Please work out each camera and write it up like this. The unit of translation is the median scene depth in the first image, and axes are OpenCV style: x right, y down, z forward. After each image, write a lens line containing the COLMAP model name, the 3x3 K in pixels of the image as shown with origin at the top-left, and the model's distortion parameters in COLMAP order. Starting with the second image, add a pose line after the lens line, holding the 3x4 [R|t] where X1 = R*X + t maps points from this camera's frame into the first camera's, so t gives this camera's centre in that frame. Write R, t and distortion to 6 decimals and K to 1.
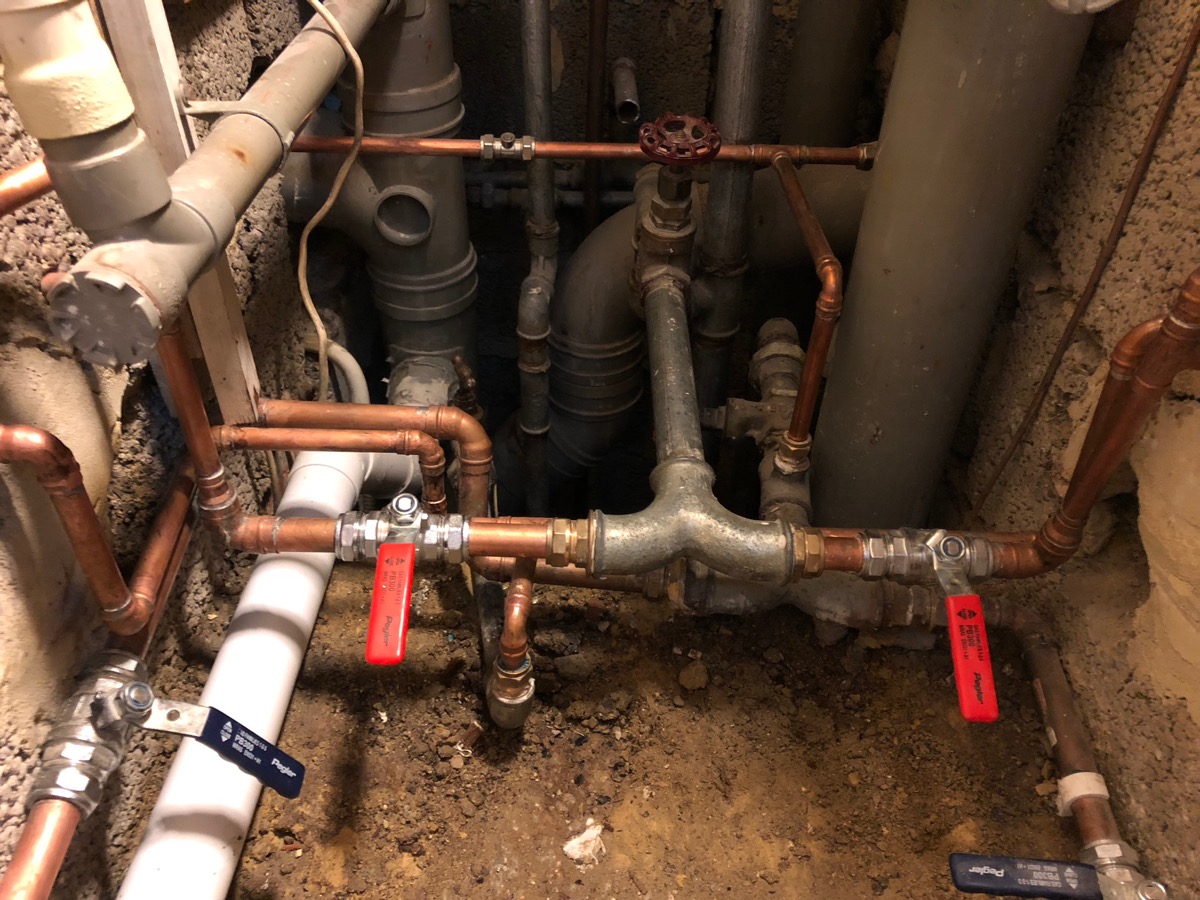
lens RADIAL K [[907.3, 0, 596.9], [0, 907.3, 451.5], [0, 0, 1]] dist [0.008194, -0.008262]
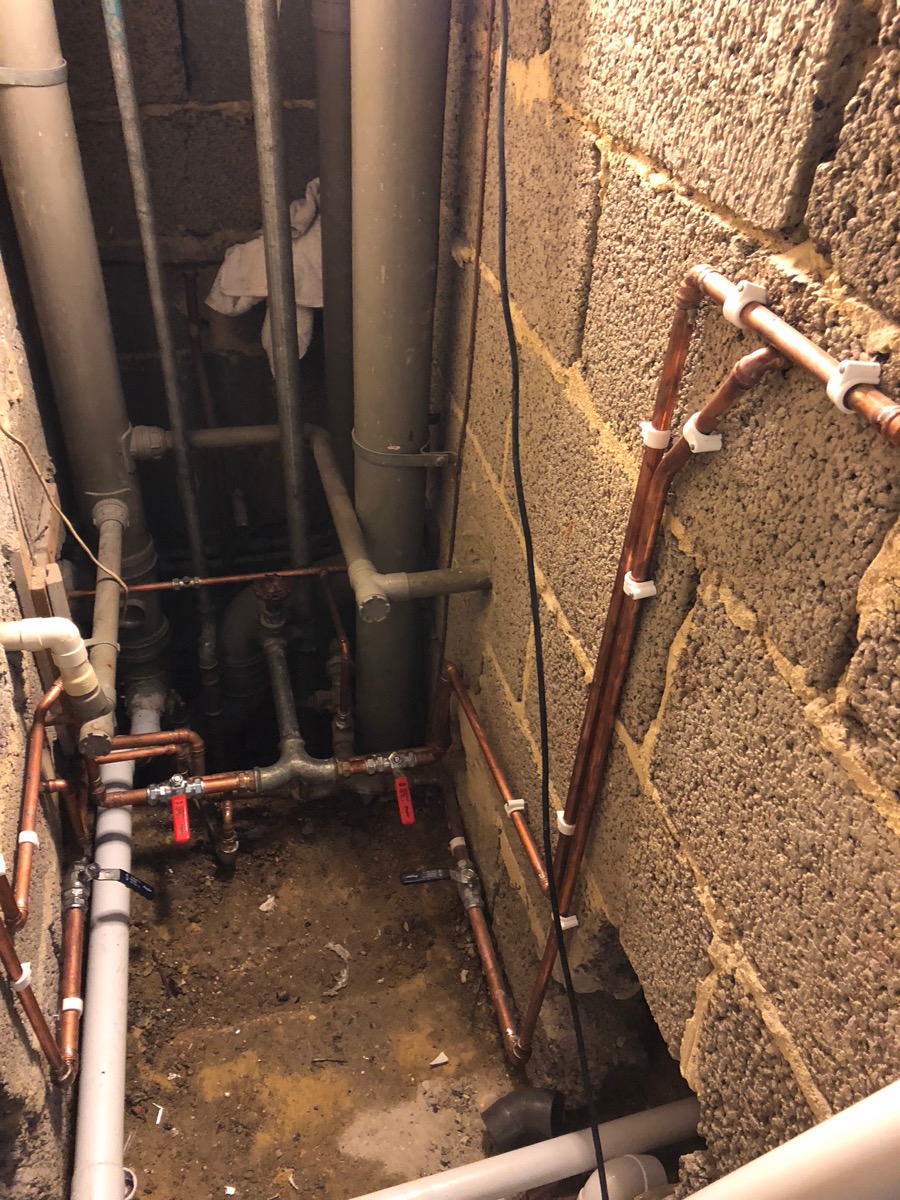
lens RADIAL K [[907.3, 0, 448.5], [0, 907.3, 595.6], [0, 0, 1]] dist [0.008194, -0.008262]
pose [[0.965865, -0.118142, 0.230539, -0.008890], [0.126017, 0.991833, -0.019683, -0.266723], [-0.226330, 0.048063, 0.972864, -1.446637]]
